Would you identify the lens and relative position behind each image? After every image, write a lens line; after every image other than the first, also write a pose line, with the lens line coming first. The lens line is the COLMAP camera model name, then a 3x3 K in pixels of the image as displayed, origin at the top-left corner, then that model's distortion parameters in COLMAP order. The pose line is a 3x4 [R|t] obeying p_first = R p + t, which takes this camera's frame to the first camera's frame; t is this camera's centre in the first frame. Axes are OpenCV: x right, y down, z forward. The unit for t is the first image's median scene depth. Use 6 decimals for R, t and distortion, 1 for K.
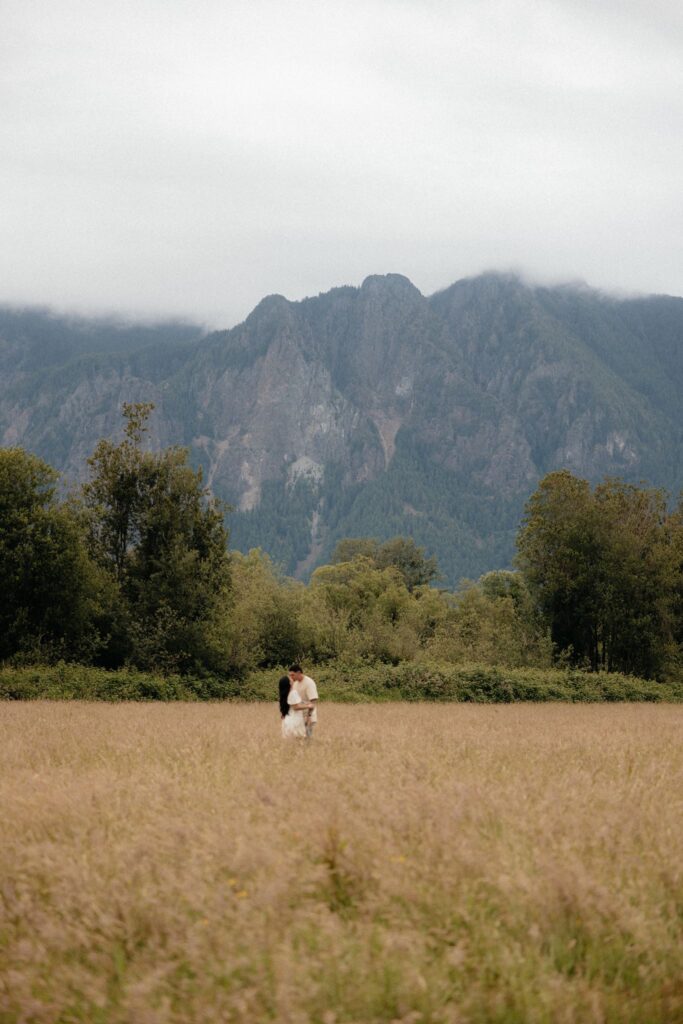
lens RADIAL K [[2000.2, 0, 309.2], [0, 2000.2, 508.8], [0, 0, 1]] dist [0.034246, 0.109645]
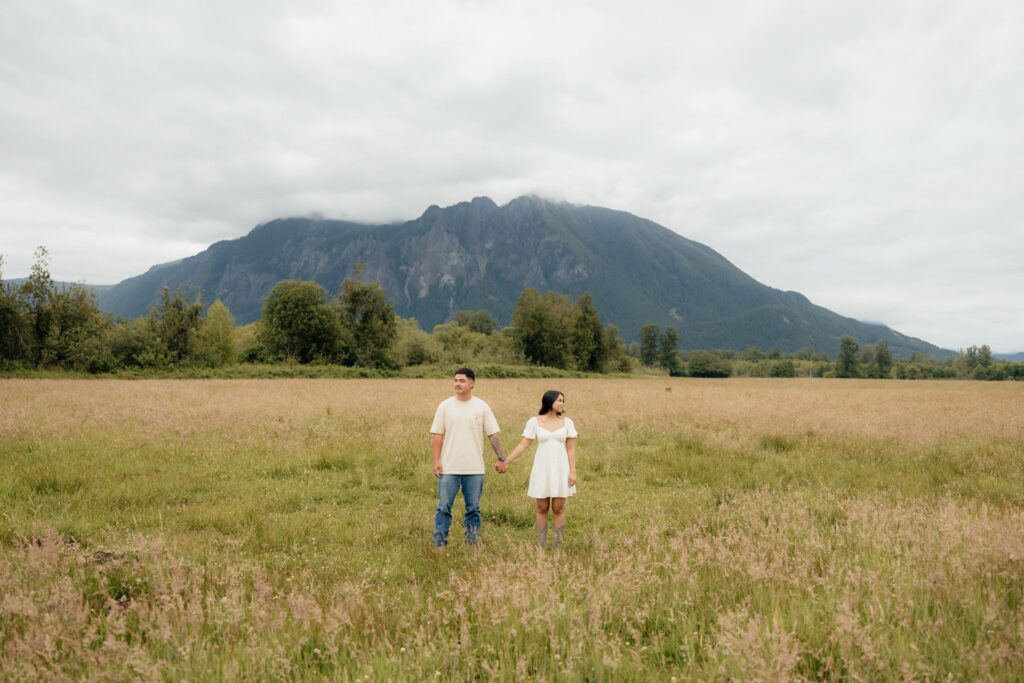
lens RADIAL K [[934.7, 0, 527.6], [0, 934.7, 346.1], [0, 0, 1]] dist [0.021952, -0.002560]
pose [[0.998431, -0.001230, 0.055988, 0.056823], [-0.002314, 0.997999, 0.063186, -0.021370], [-0.055954, -0.063216, 0.996430, -0.203670]]
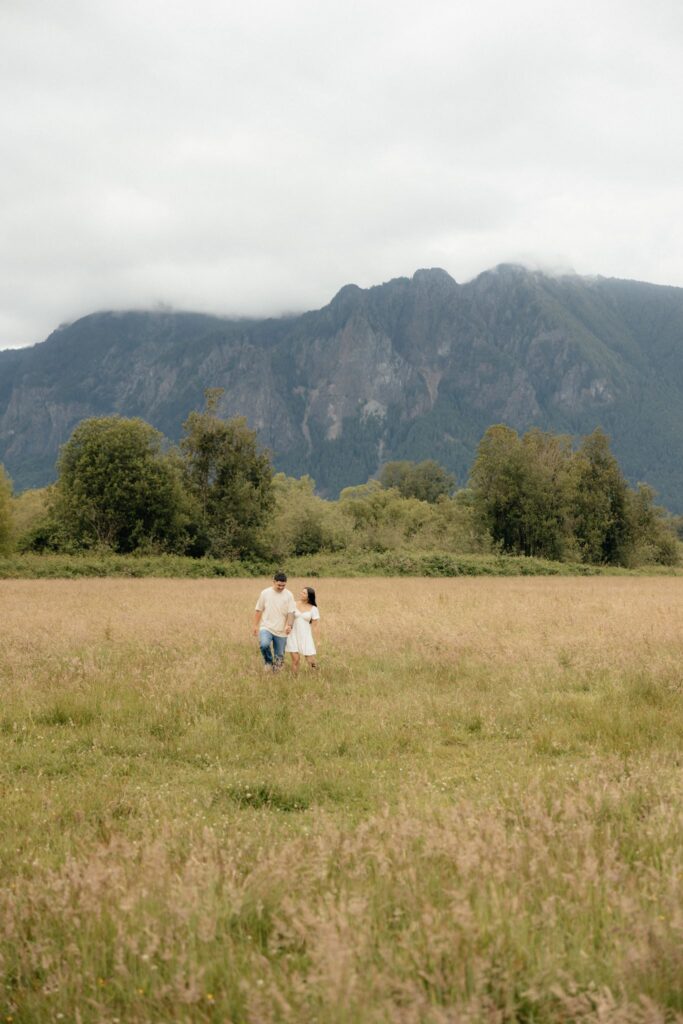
lens RADIAL K [[1600.3, 0, 362.7], [0, 1600.3, 510.7], [0, 0, 1]] dist [0.036146, 0.027961]
pose [[0.998795, -0.007967, -0.048422, 0.081469], [0.010768, 0.998266, 0.057864, -0.025507], [0.047877, -0.058316, 0.997149, -0.227950]]
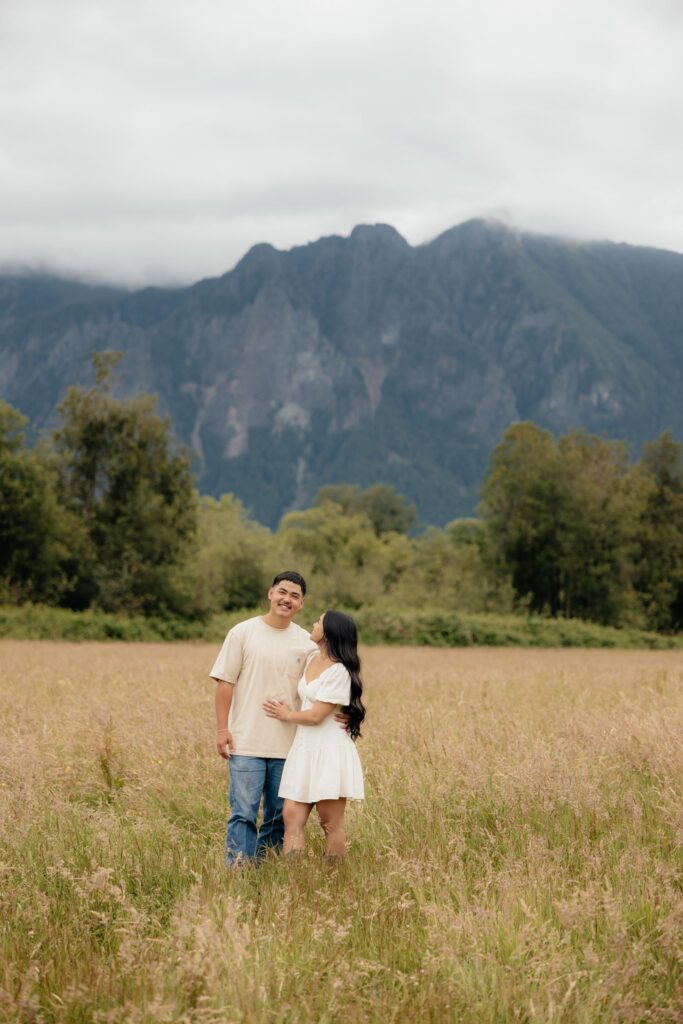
lens RADIAL K [[2000.2, 0, 309.2], [0, 2000.2, 508.8], [0, 0, 1]] dist [0.034246, 0.109645]
pose [[0.999938, 0.010636, -0.003417, 0.019860], [-0.010538, 0.999562, 0.027652, -0.001753], [0.003710, -0.027614, 0.999612, -0.023485]]
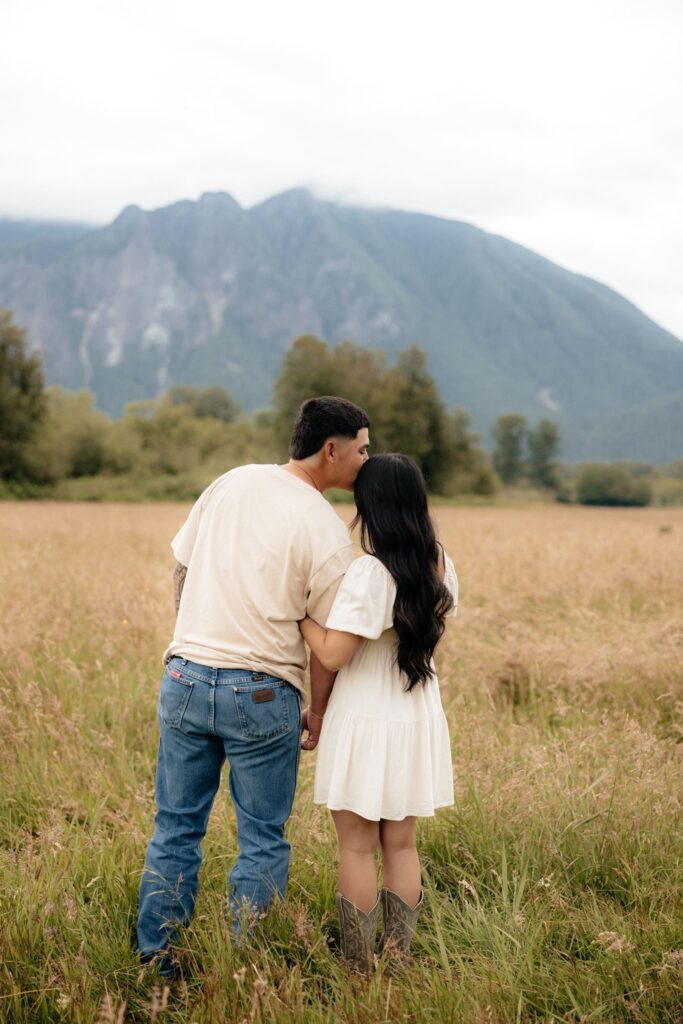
lens RADIAL K [[1409.4, 0, 336.0], [0, 1409.4, 515.0], [0, 0, 1]] dist [-0.001363, -0.004501]
pose [[0.995547, 0.005841, 0.094087, 0.056999], [-0.015432, 0.994713, 0.101532, 0.005711], [-0.092996, -0.102532, 0.990373, 0.047907]]
